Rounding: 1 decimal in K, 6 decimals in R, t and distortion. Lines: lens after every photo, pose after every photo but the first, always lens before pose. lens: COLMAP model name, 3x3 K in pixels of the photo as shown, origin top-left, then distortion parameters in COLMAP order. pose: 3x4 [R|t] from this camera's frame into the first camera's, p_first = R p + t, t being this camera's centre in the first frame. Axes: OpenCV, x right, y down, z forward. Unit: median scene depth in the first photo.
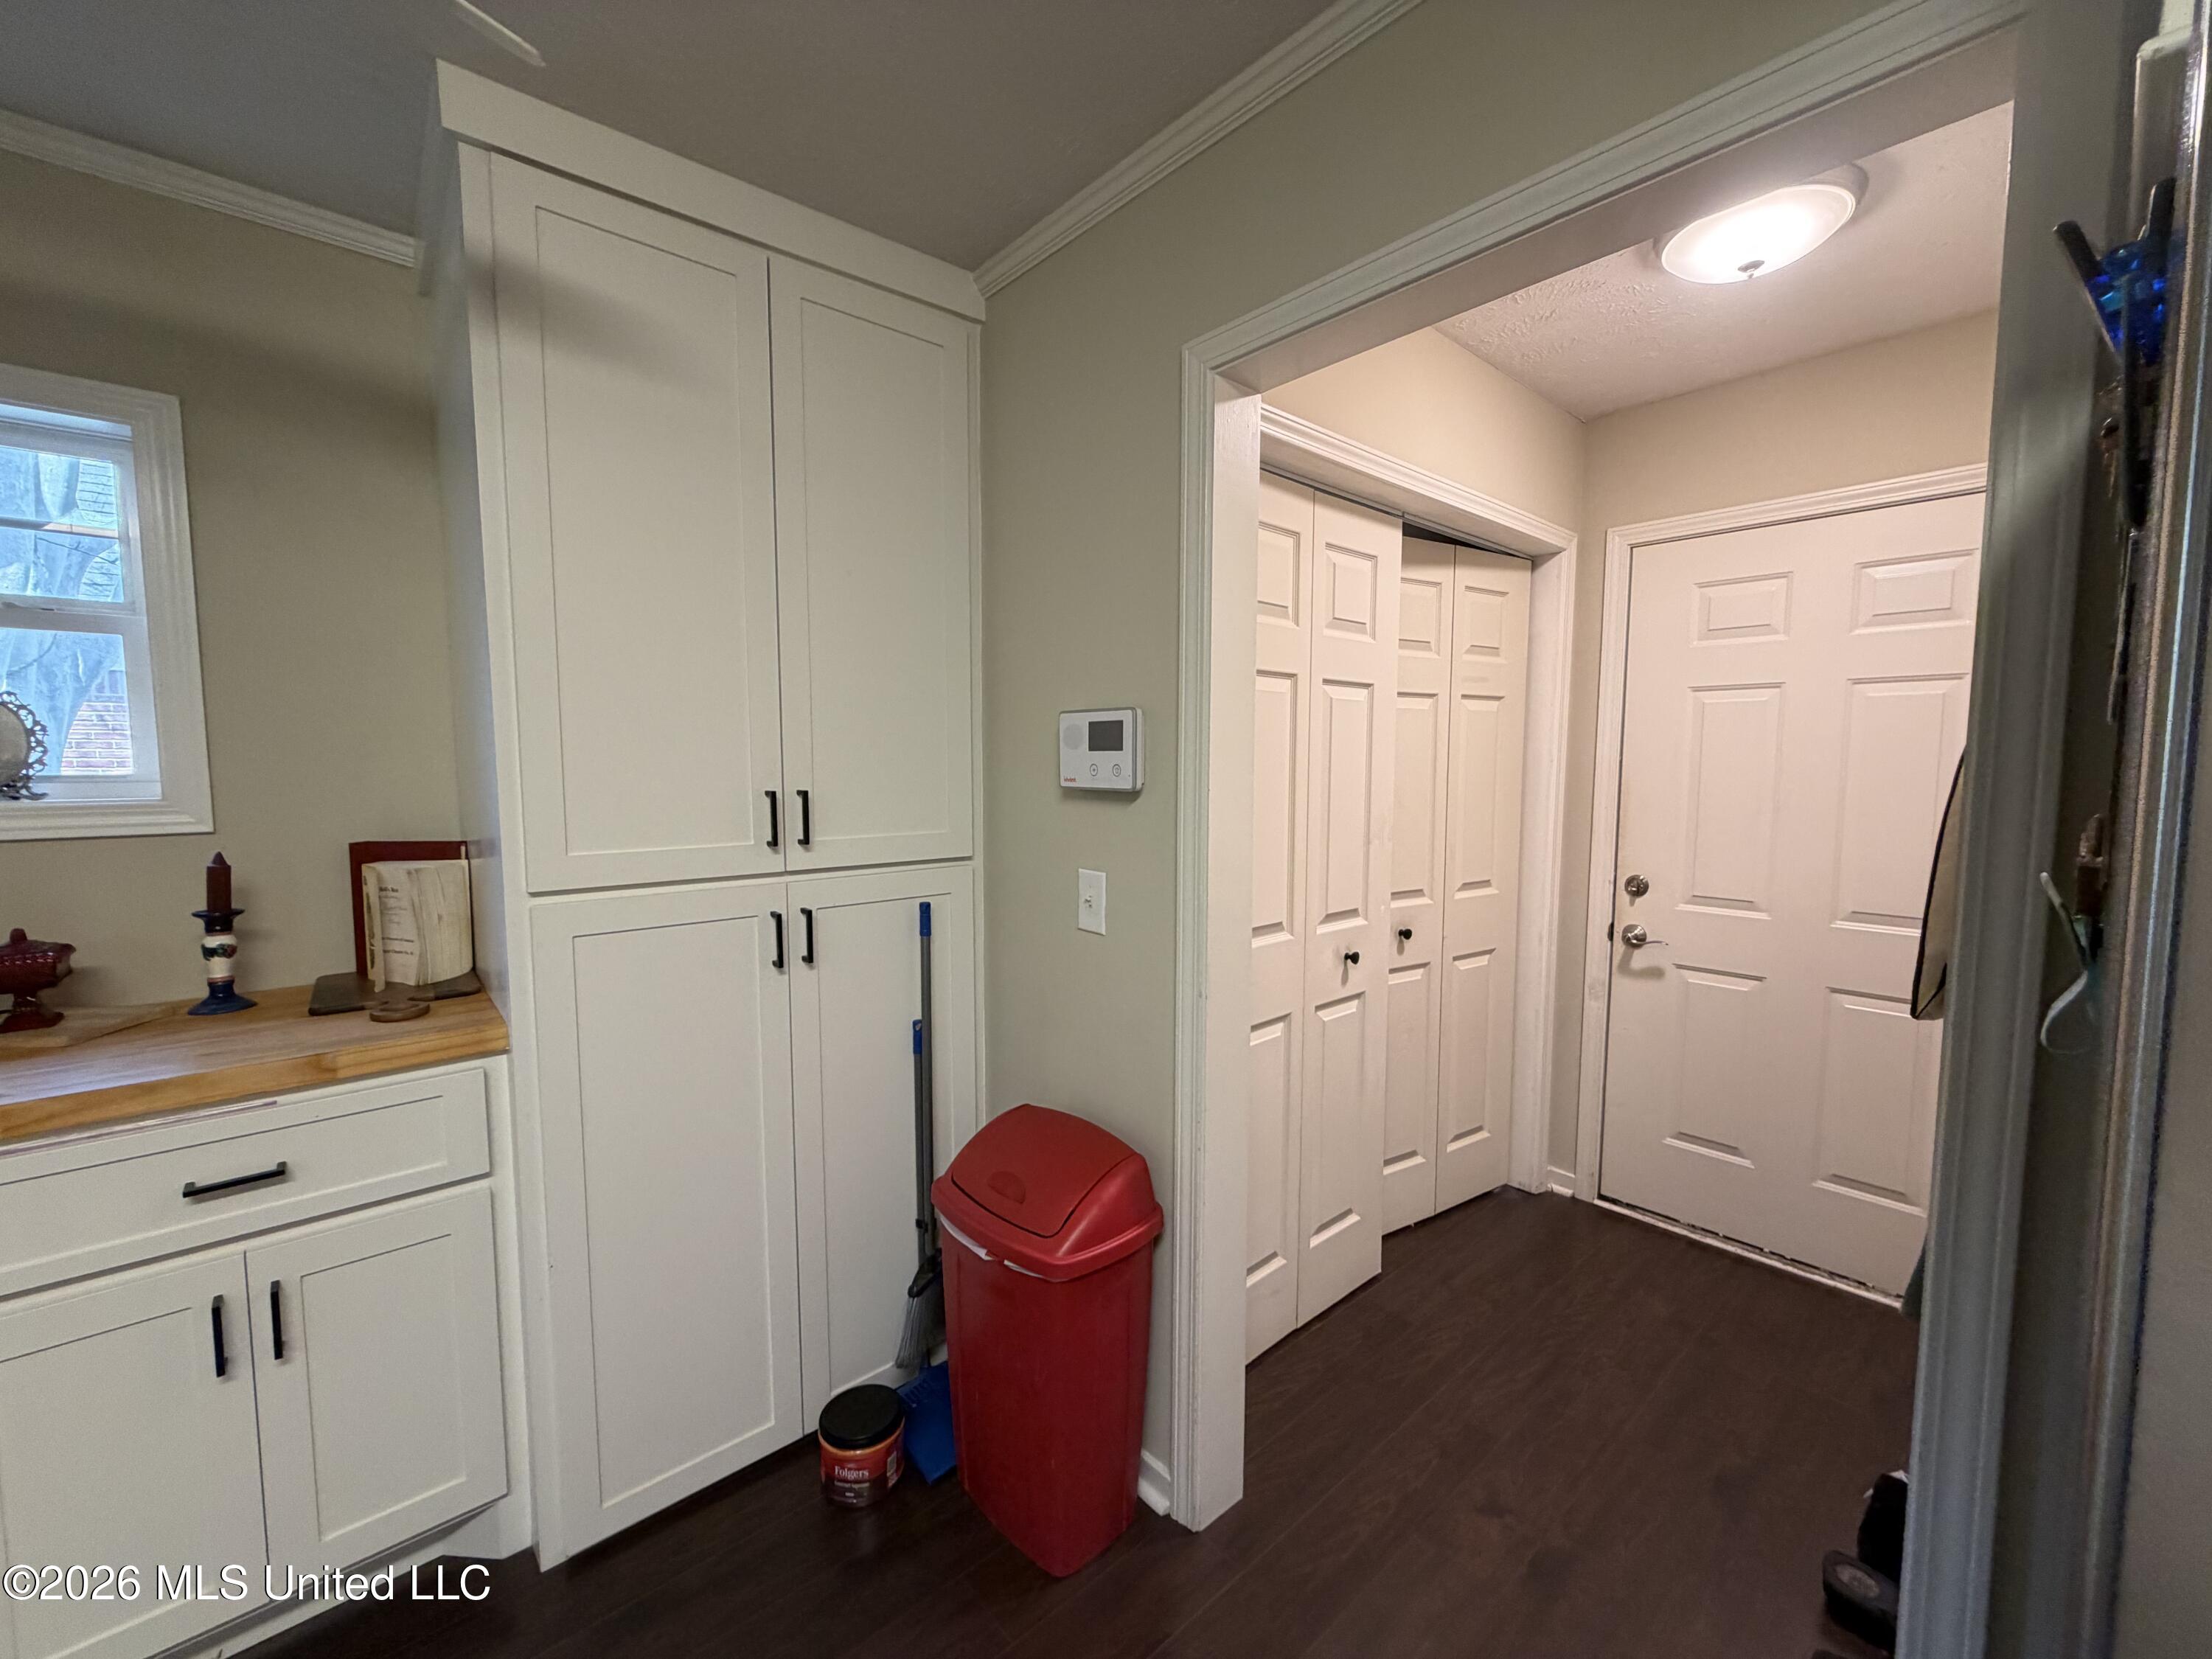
lens RADIAL K [[880.7, 0, 1098.3], [0, 880.7, 828.6], [0, 0, 1]] dist [-0.001092, -0.000125]
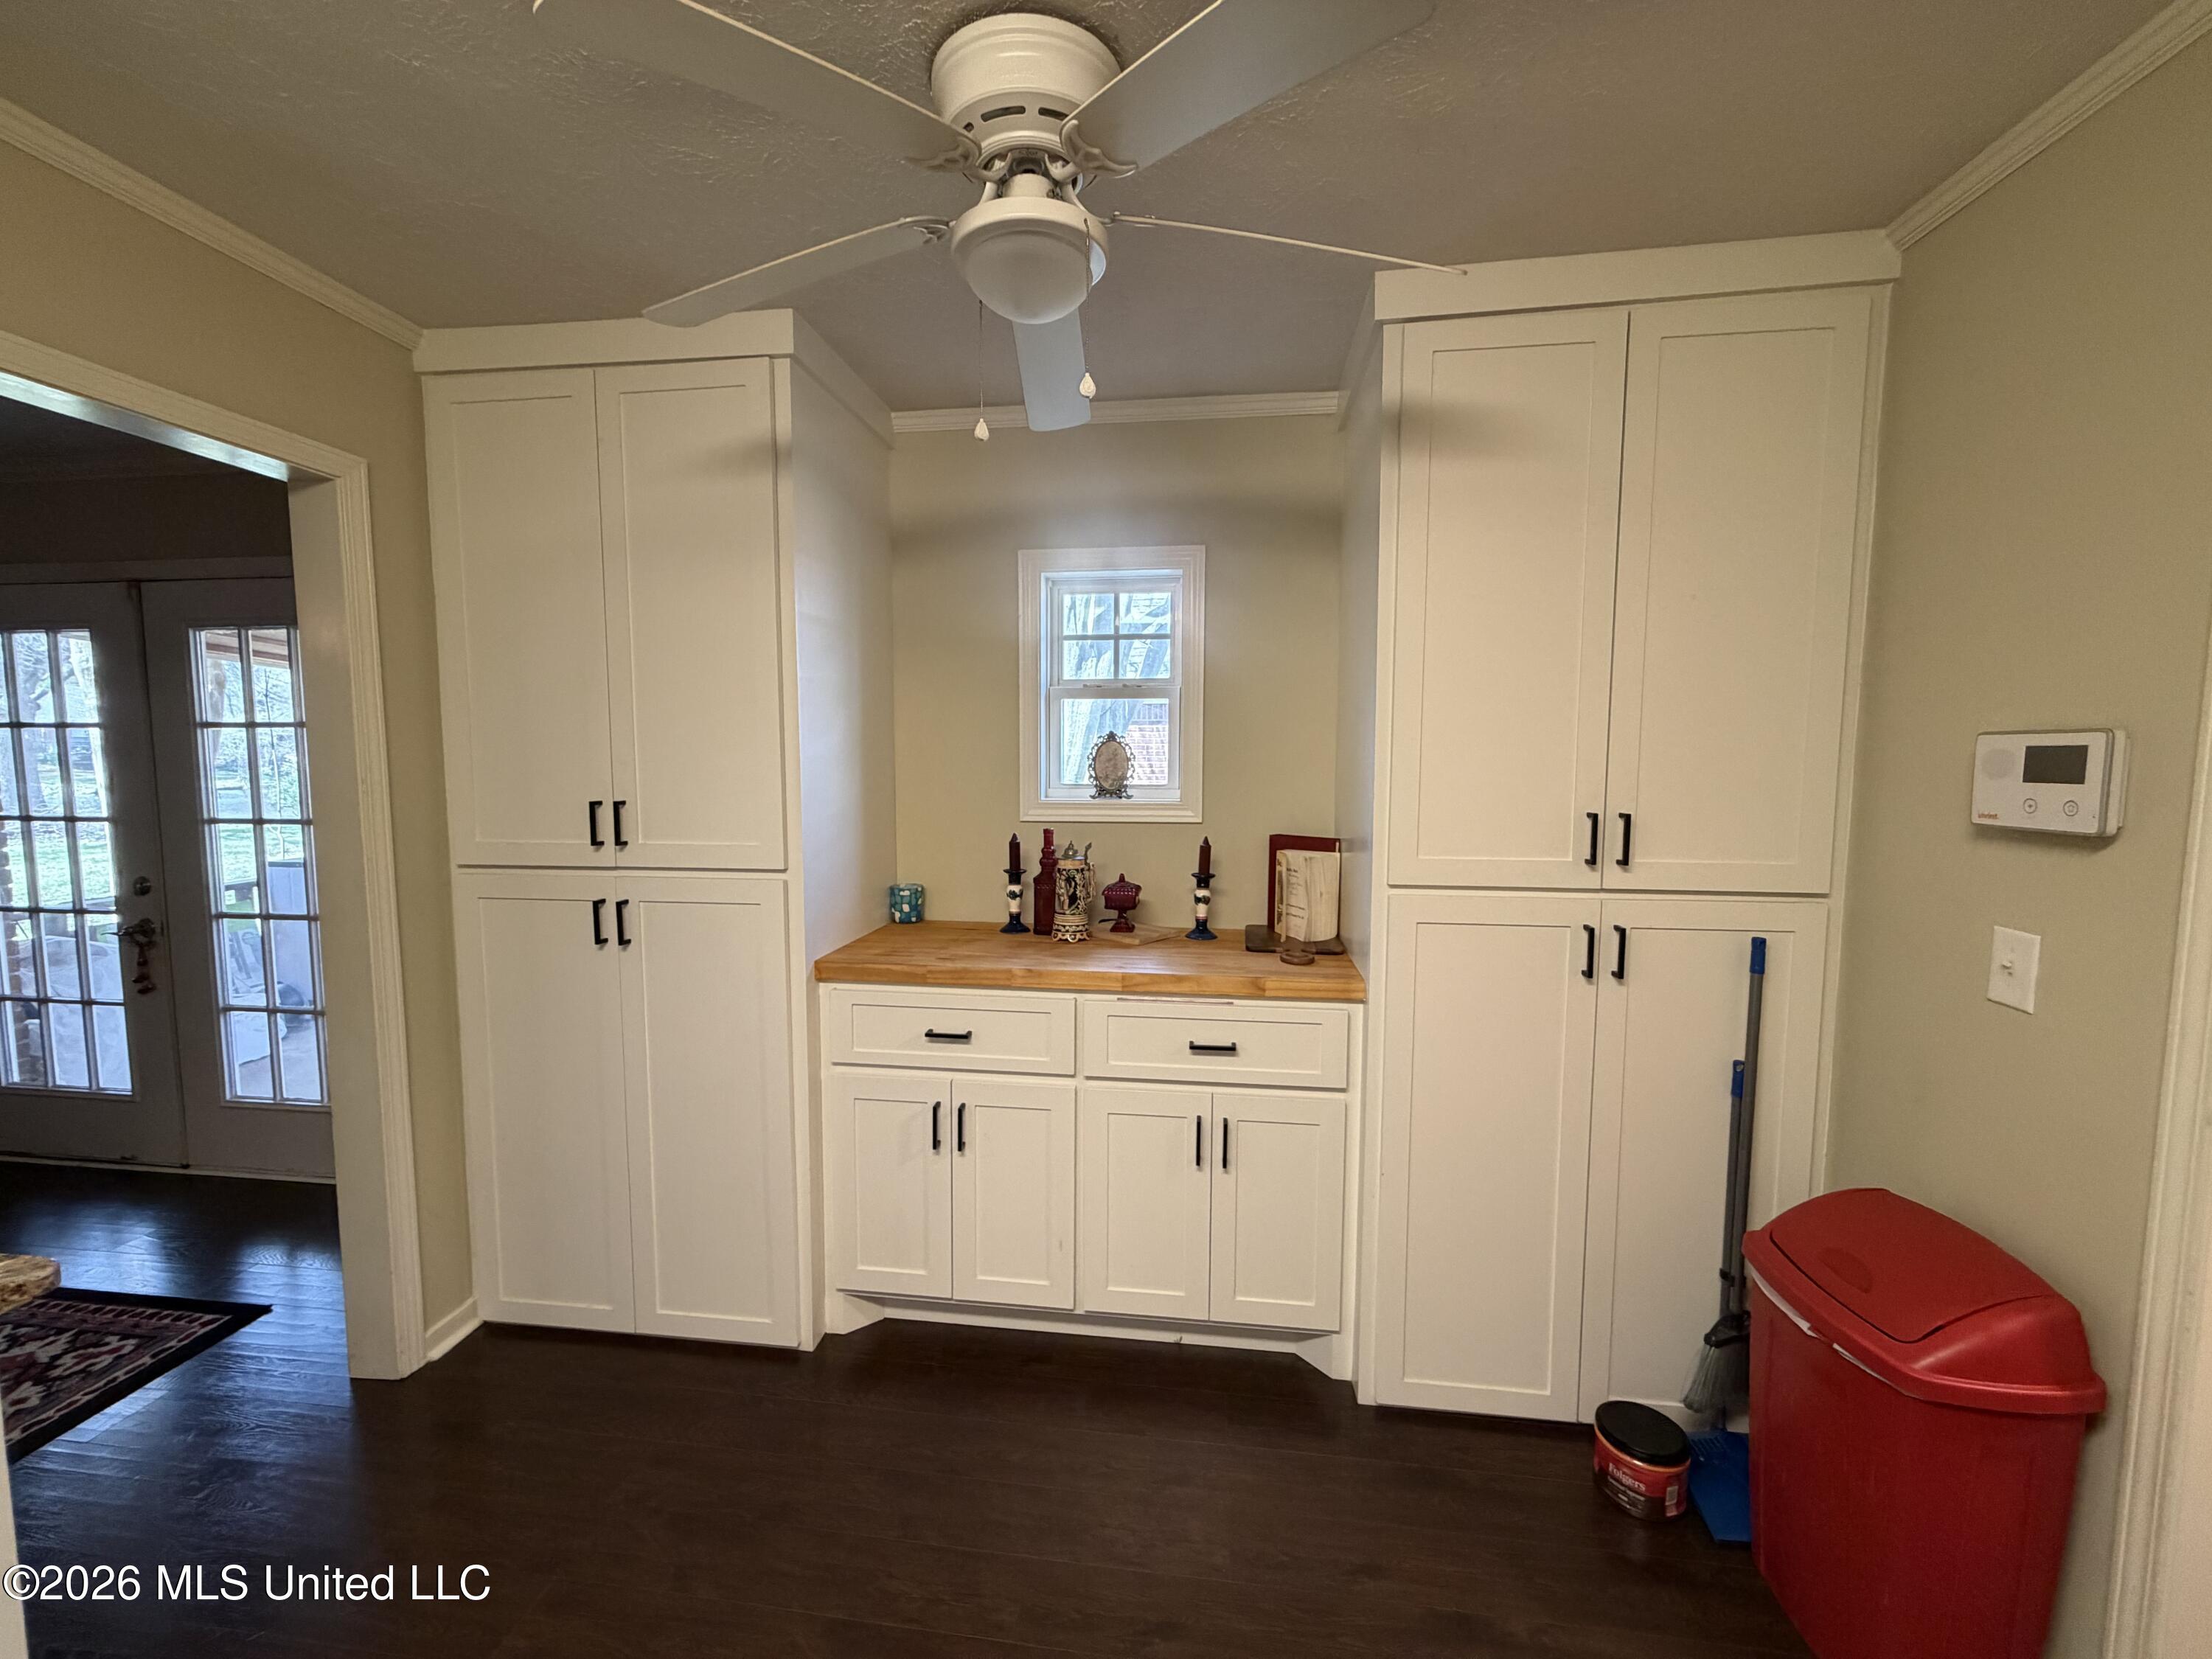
lens RADIAL K [[880.7, 0, 1099.4], [0, 880.7, 830.1], [0, 0, 1]] dist [-0.001092, -0.000125]
pose [[0.666687, 0.062220, -0.742736, 0.025796], [-0.060494, 0.997739, 0.029282, -0.016964], [0.742879, 0.025409, 0.668943, -0.167282]]
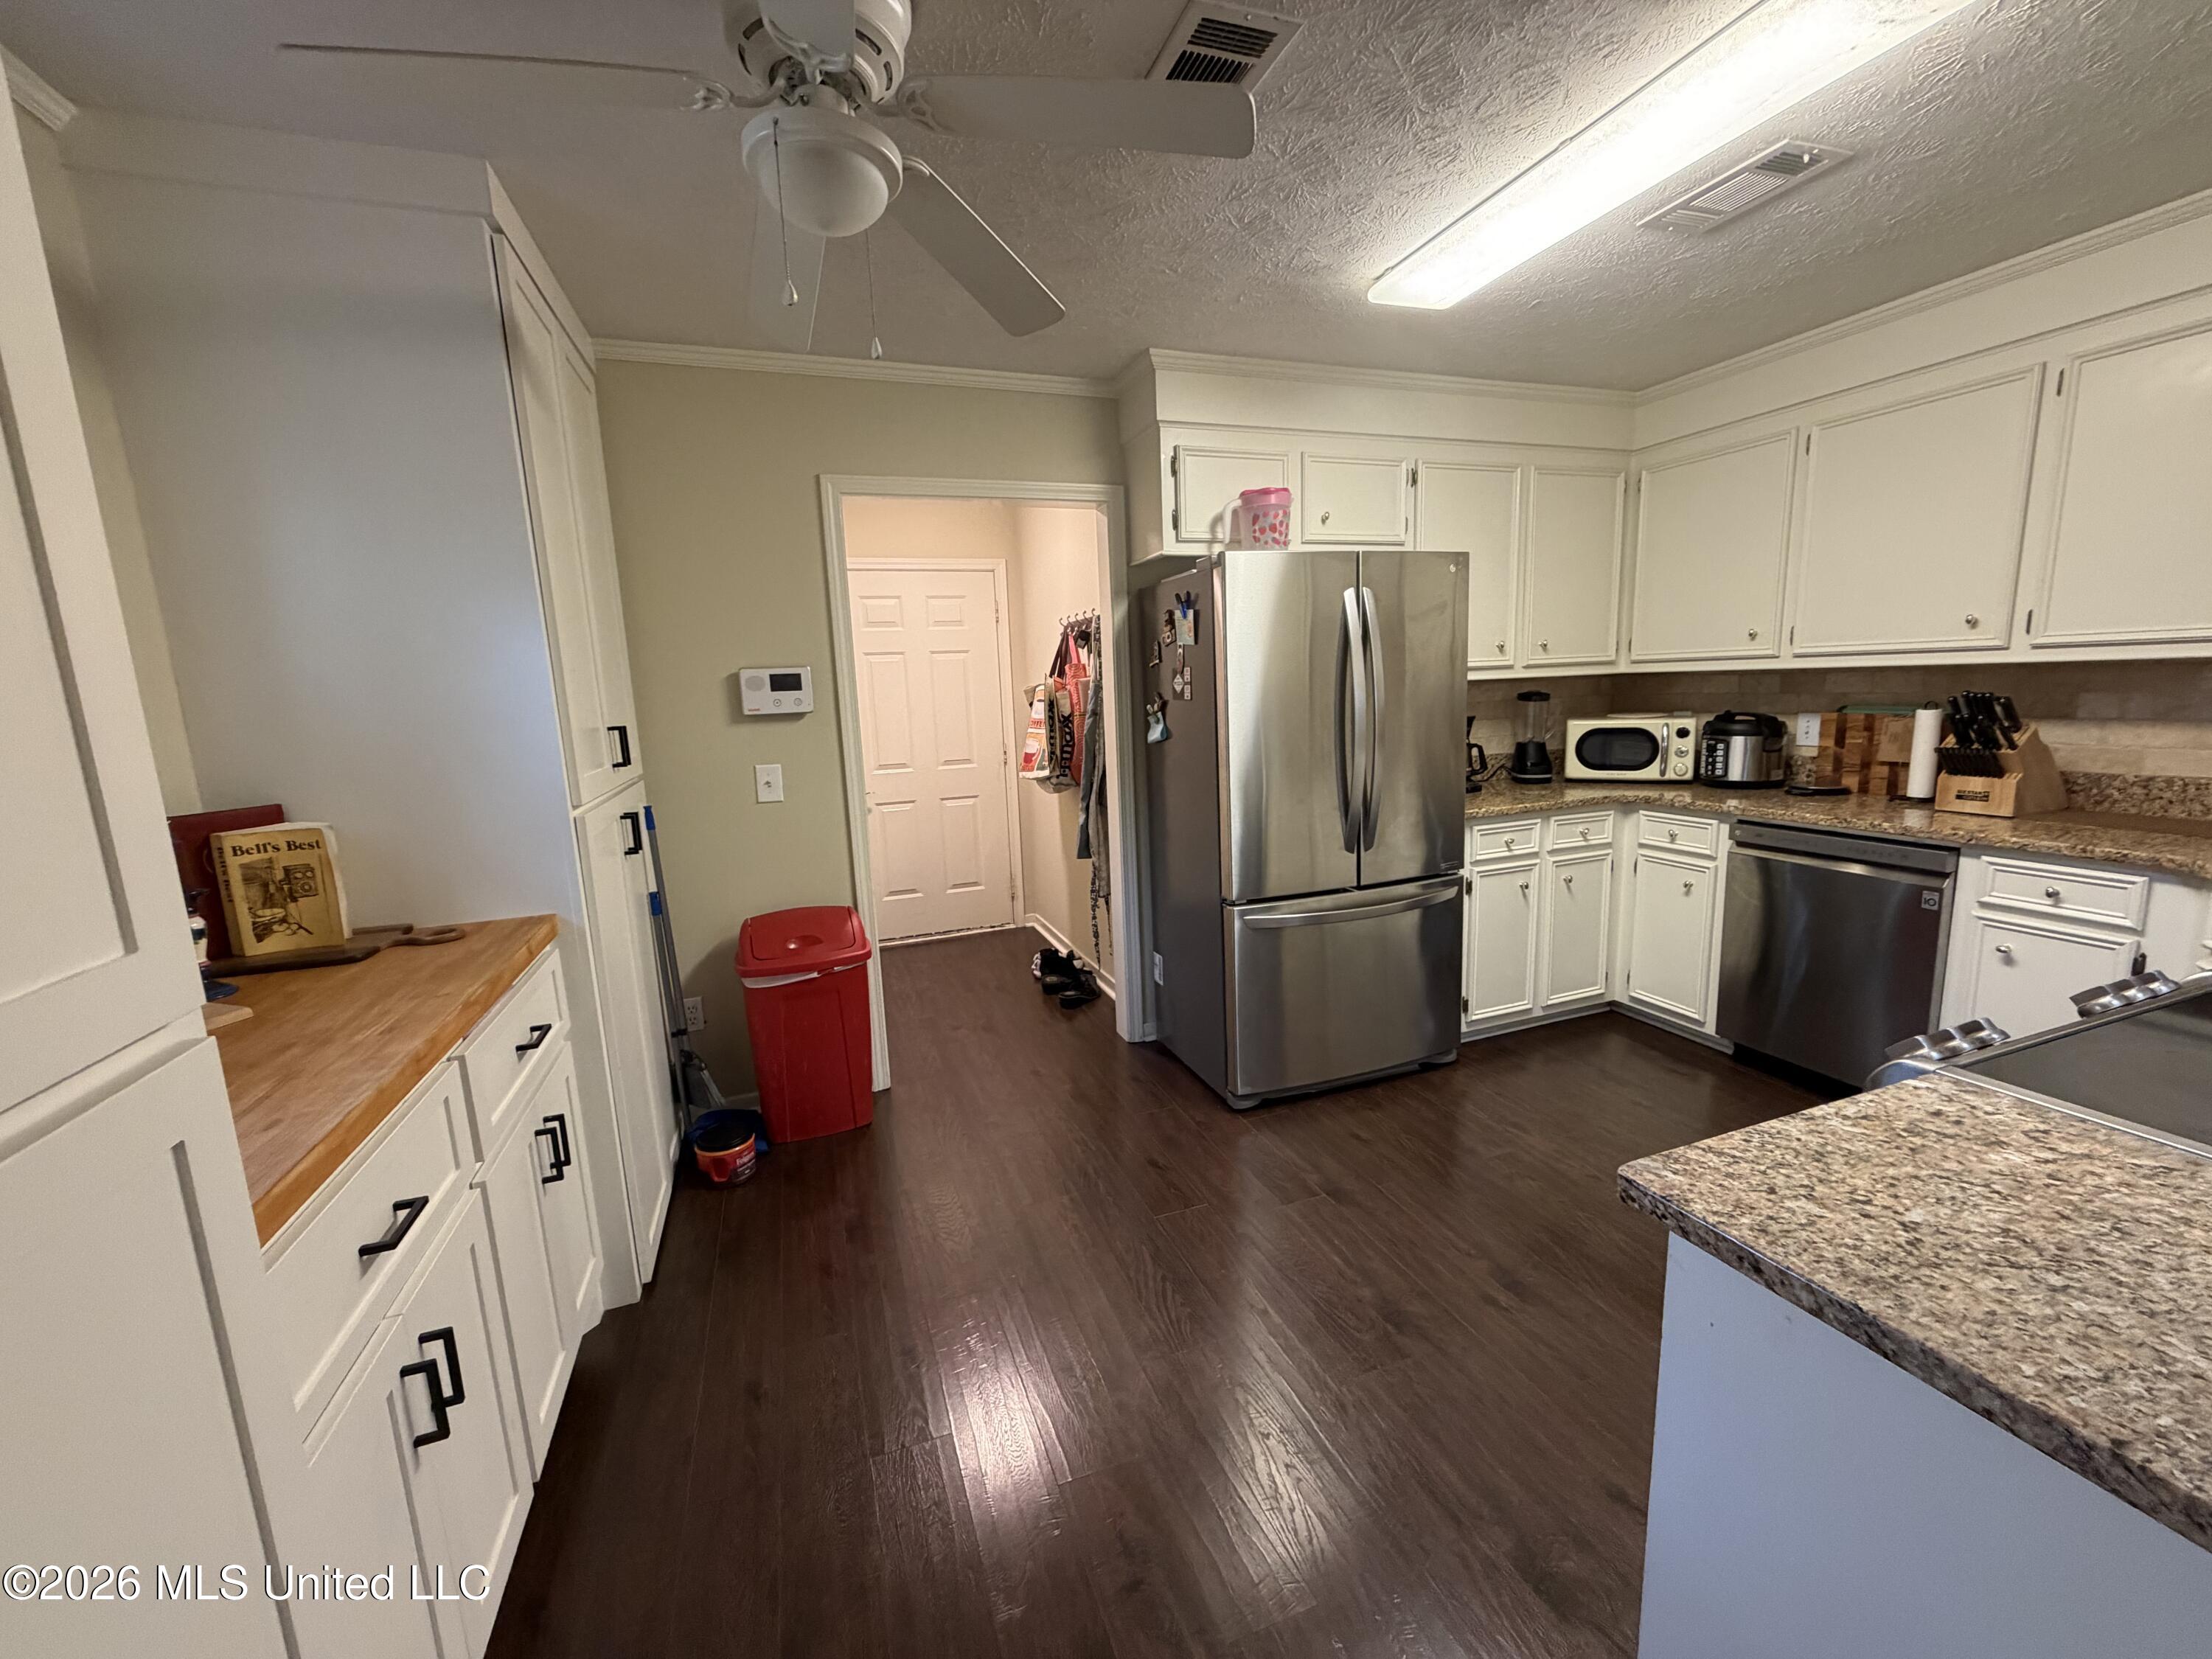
lens RADIAL K [[880.7, 0, 1096.6], [0, 880.7, 829.4], [0, 0, 1]] dist [-0.001092, -0.000125]
pose [[0.368047, -0.168066, 0.914492, -1.369829], [0.112659, 0.984343, 0.135562, 0.013299], [-0.922957, 0.053133, 0.381219, -0.206194]]
